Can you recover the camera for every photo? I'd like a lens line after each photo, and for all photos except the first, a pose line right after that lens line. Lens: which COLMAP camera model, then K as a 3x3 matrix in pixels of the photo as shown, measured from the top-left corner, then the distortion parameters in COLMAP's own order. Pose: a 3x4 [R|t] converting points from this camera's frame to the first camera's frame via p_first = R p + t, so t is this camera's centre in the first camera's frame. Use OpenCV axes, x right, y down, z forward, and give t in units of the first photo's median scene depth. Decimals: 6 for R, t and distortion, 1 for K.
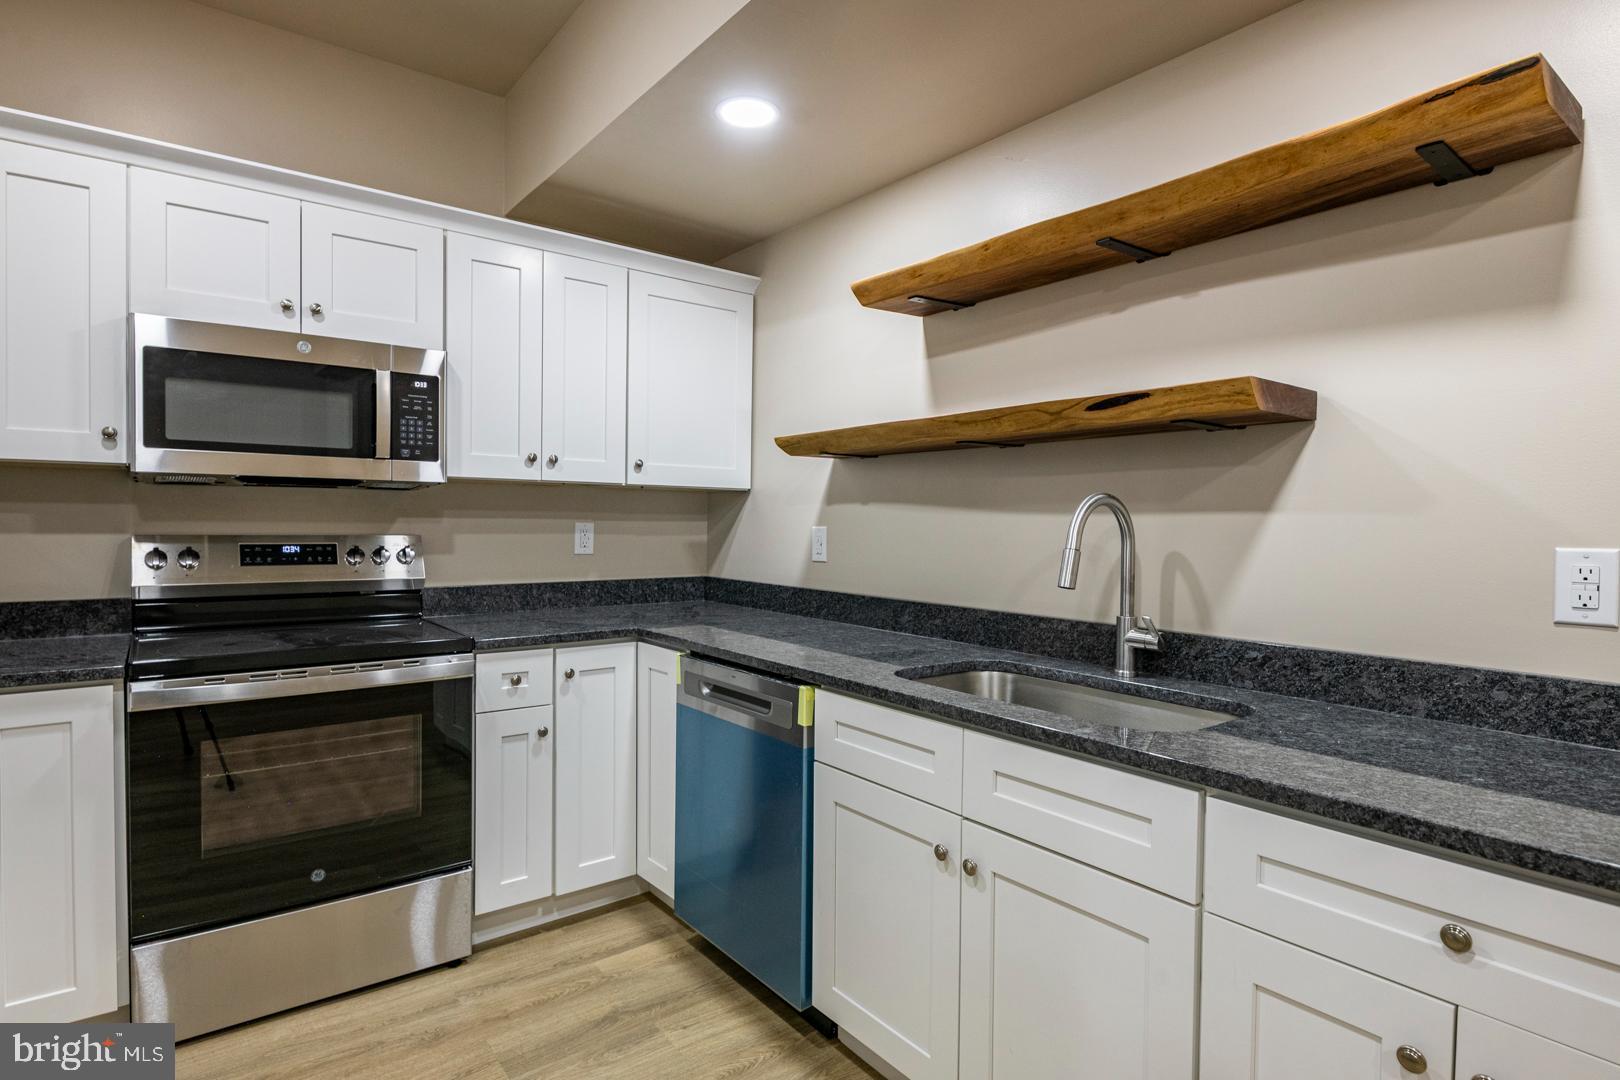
lens RADIAL K [[845.2, 0, 799.3], [0, 845.2, 539.3], [0, 0, 1]] dist [0.010956, -0.011596]
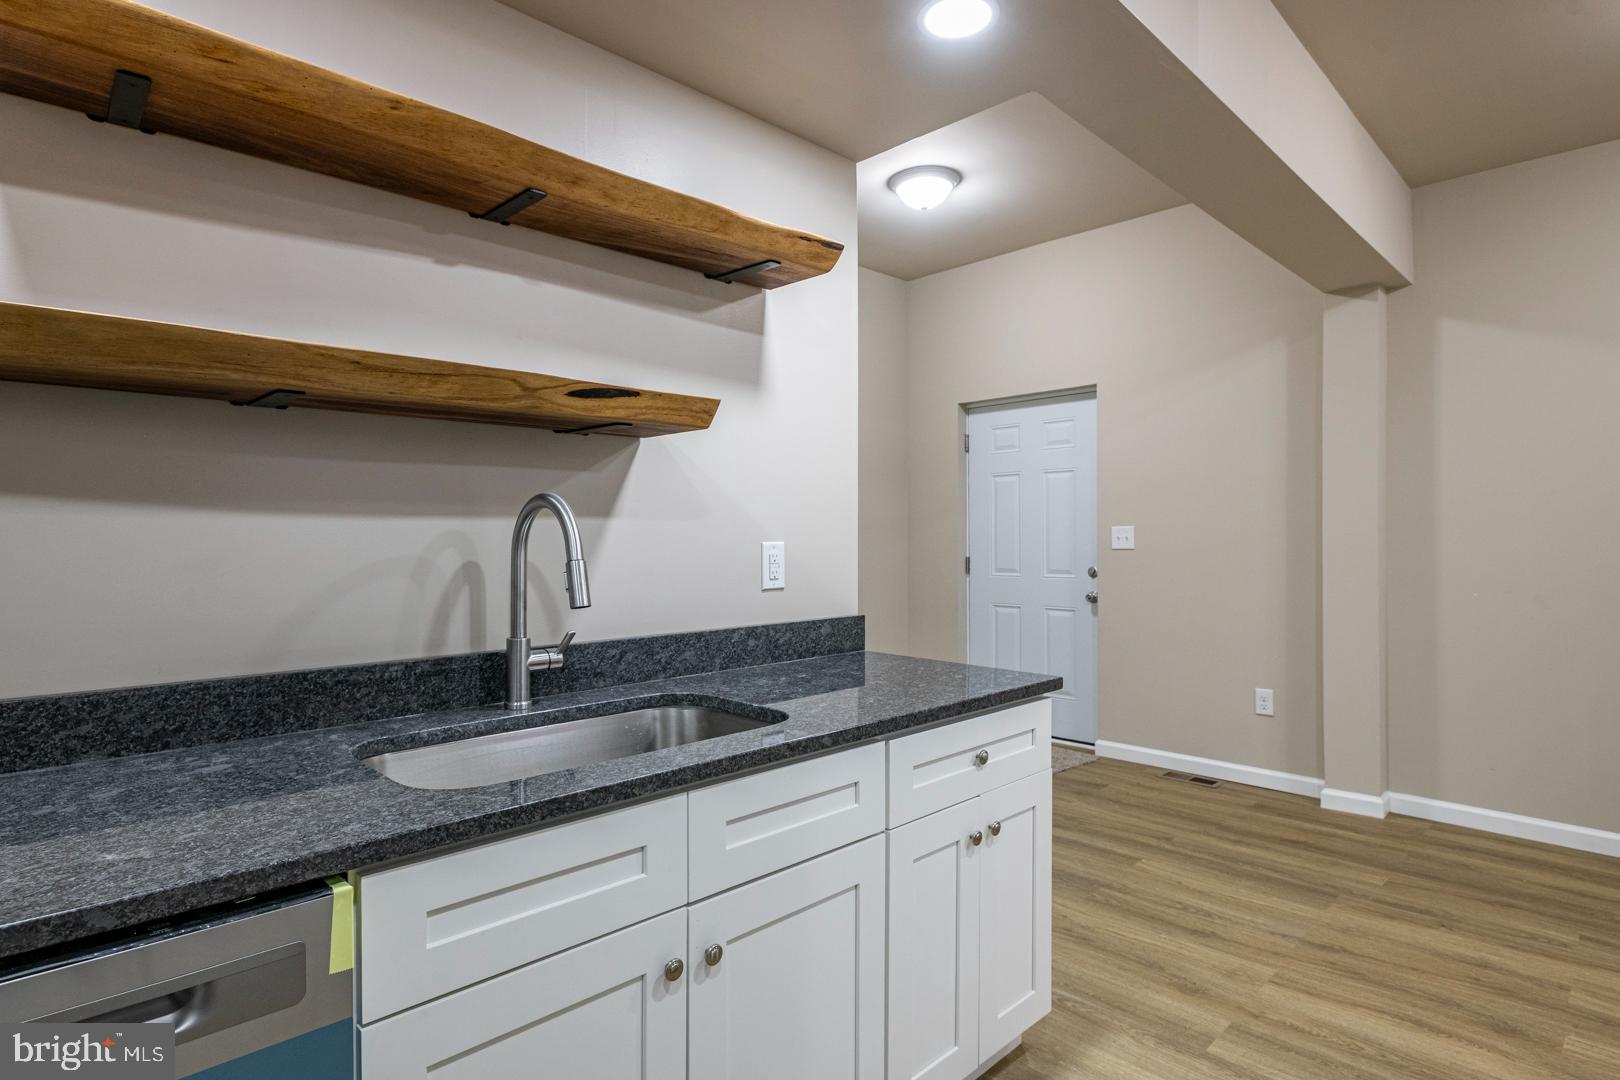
lens RADIAL K [[845.2, 0, 792.6], [0, 845.2, 542.6], [0, 0, 1]] dist [0.010956, -0.011596]
pose [[-0.119802, -0.022921, 0.992533, -0.453286], [0.021148, 0.999448, 0.025634, -0.019404], [-0.992573, 0.024061, -0.119251, 0.761795]]
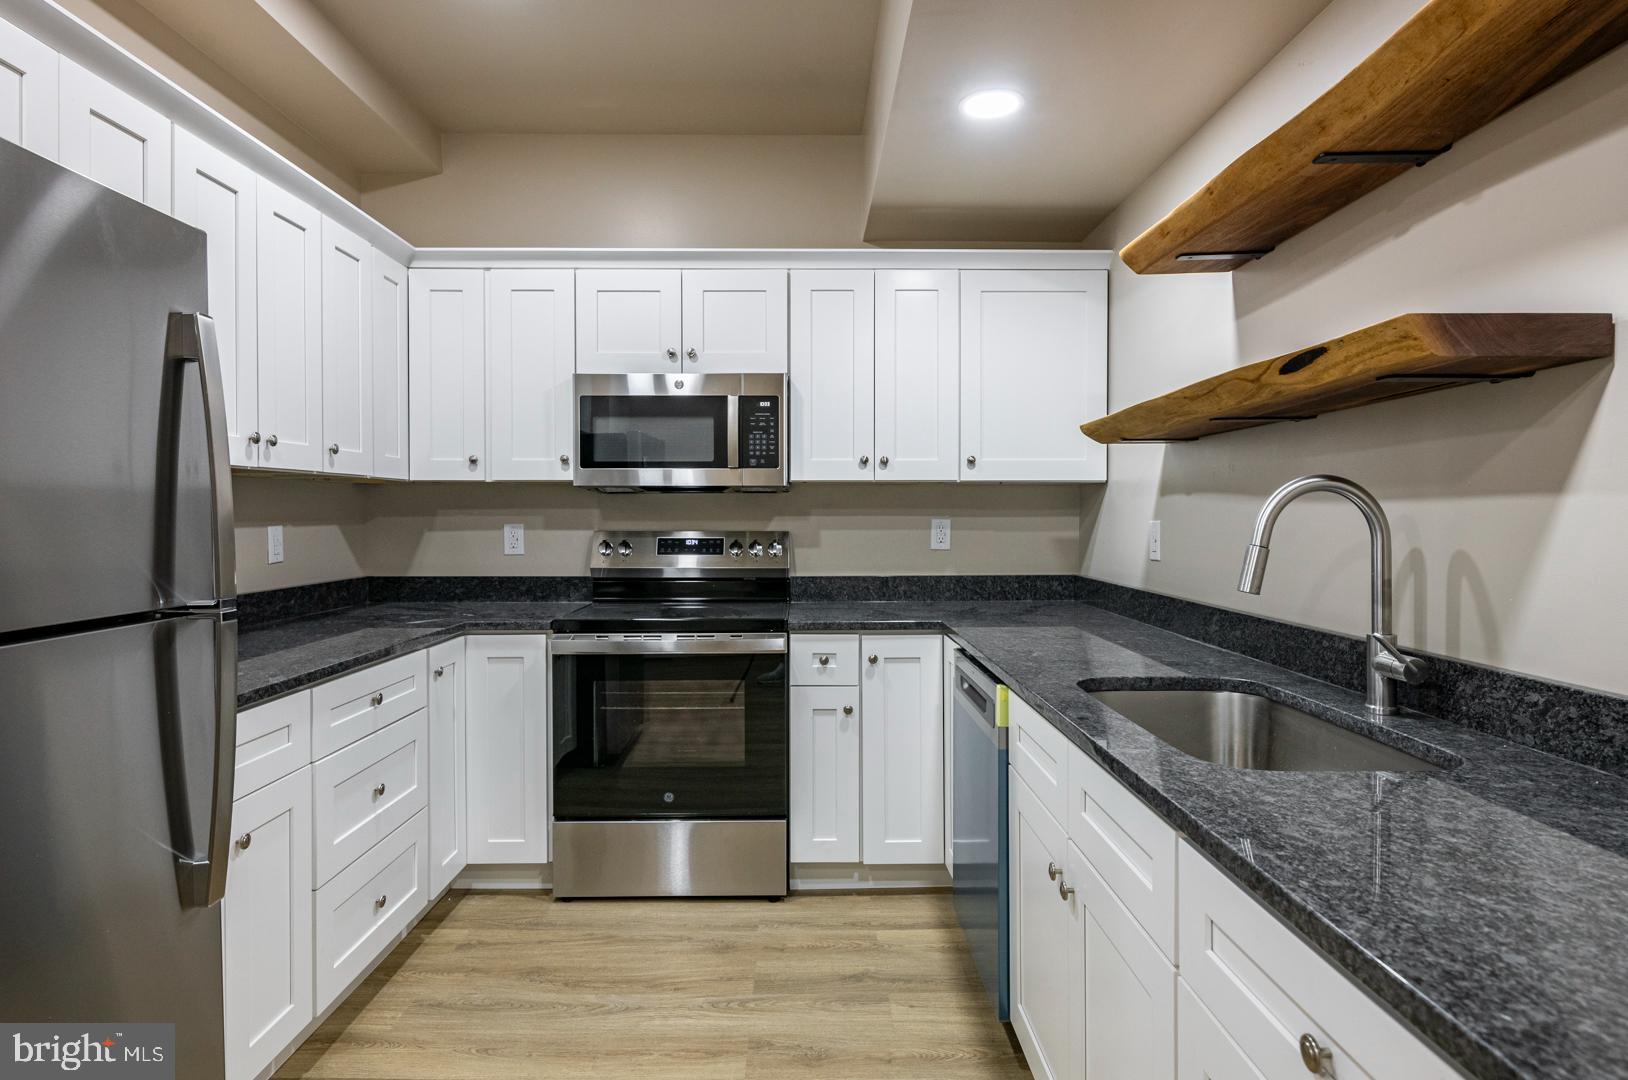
lens RADIAL K [[897.2, 0, 807.8], [0, 897.2, 522.7], [0, 0, 1]] dist [0.006319, -0.005259]
pose [[0.801444, -0.007006, -0.598028, 0.423319], [-0.003700, 0.999854, -0.016672, 0.005270], [0.598058, 0.015575, 0.801302, 0.037035]]
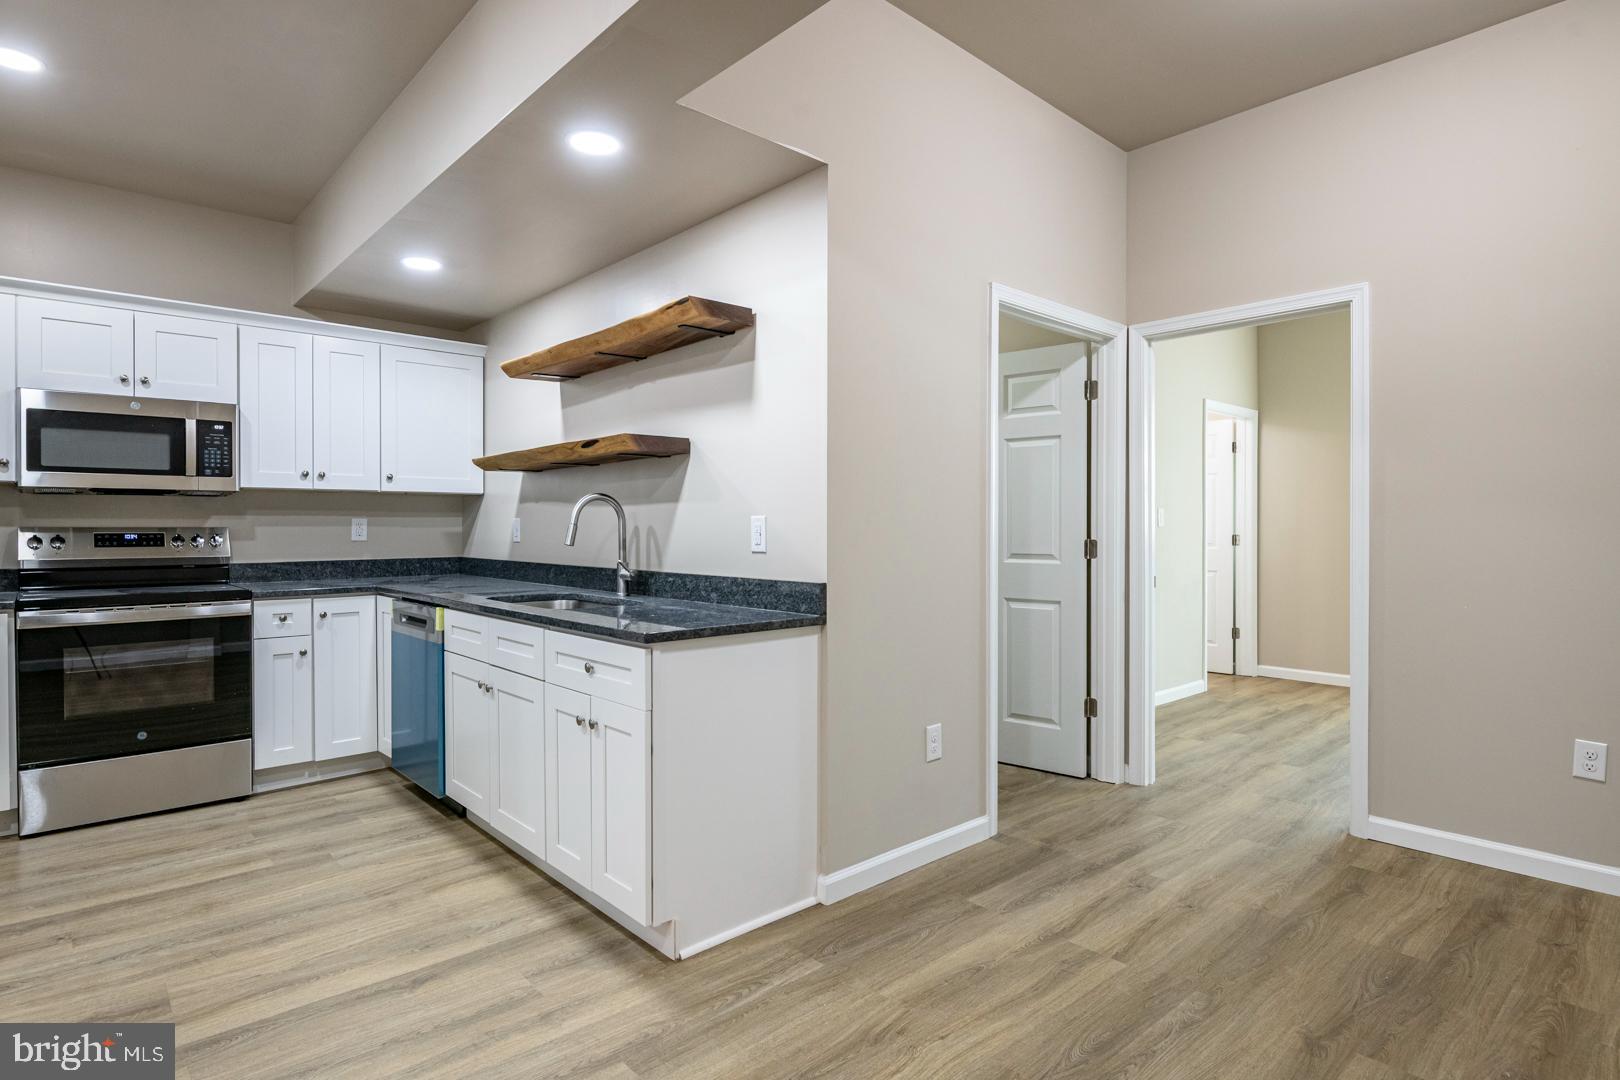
lens RADIAL K [[845.2, 0, 801.6], [0, 845.2, 530.7], [0, 0, 1]] dist [0.010956, -0.011596]
pose [[0.996370, -0.013878, 0.083988, 0.566415], [0.015323, 0.999745, -0.016580, 0.055300], [-0.083737, 0.017806, 0.996329, -0.735106]]
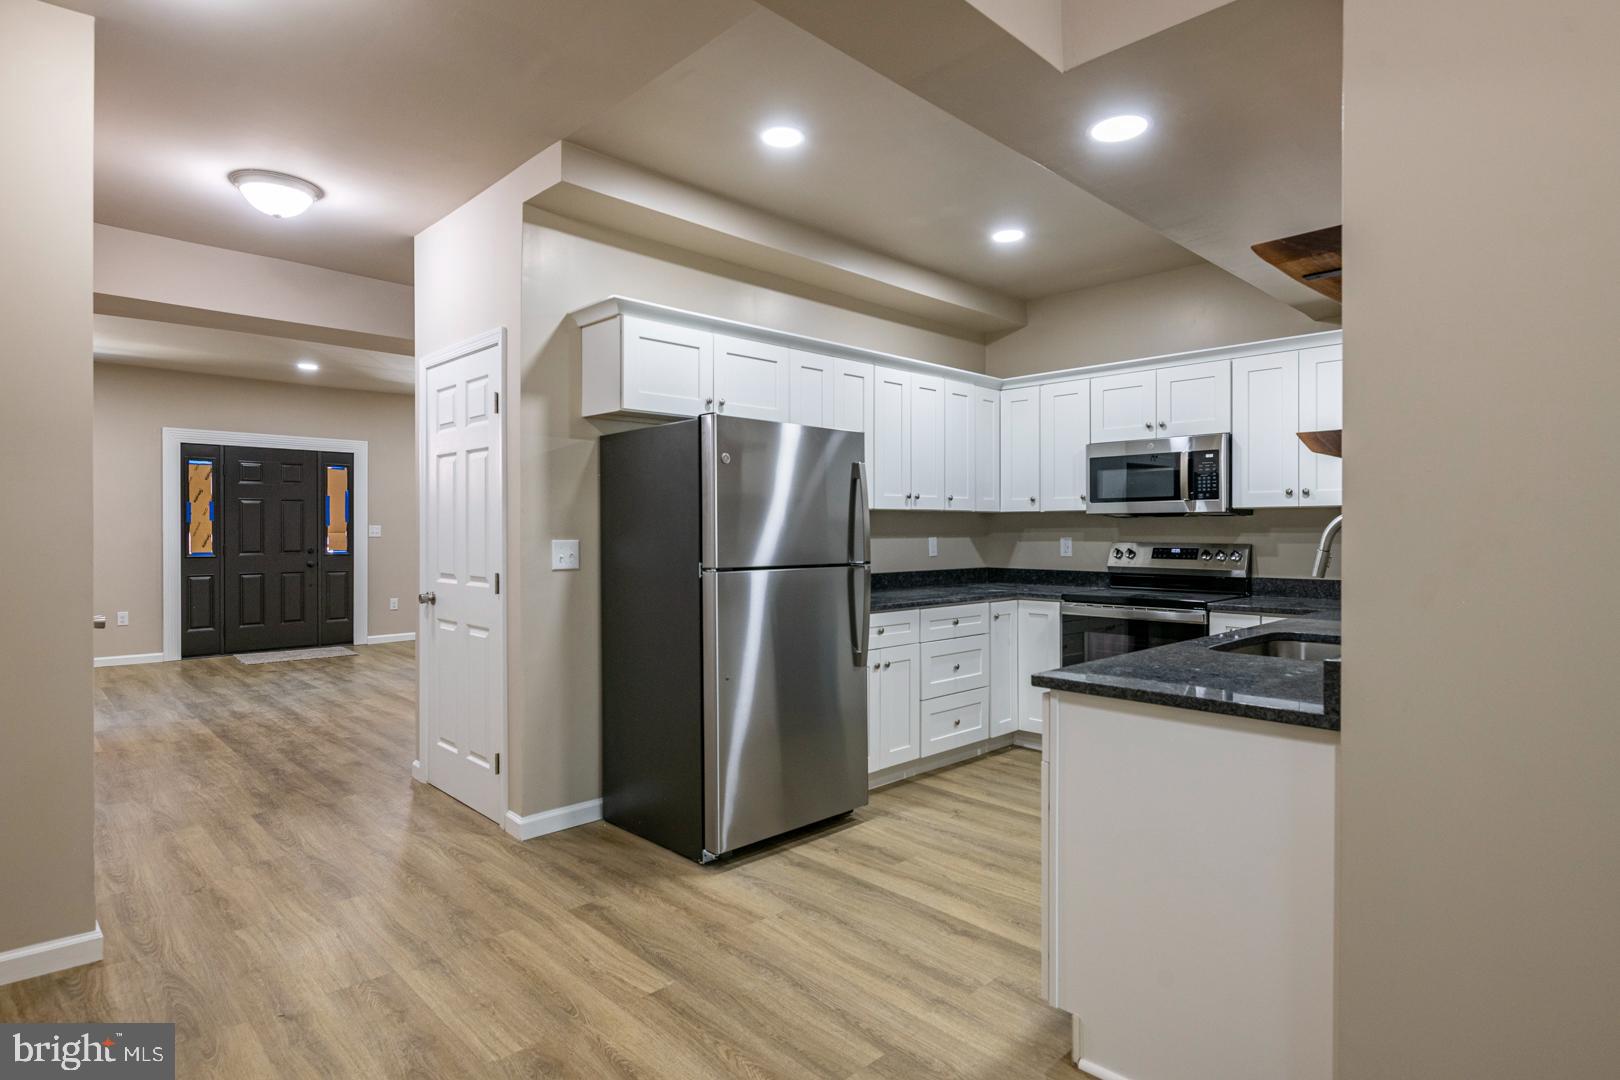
lens RADIAL K [[845.2, 0, 795.6], [0, 845.2, 526.2], [0, 0, 1]] dist [0.010956, -0.011596]
pose [[0.115720, -0.018903, -0.993102, 1.406346], [-0.022286, 0.999518, -0.021622, 0.020630], [0.993032, 0.024634, 0.115243, -0.040991]]
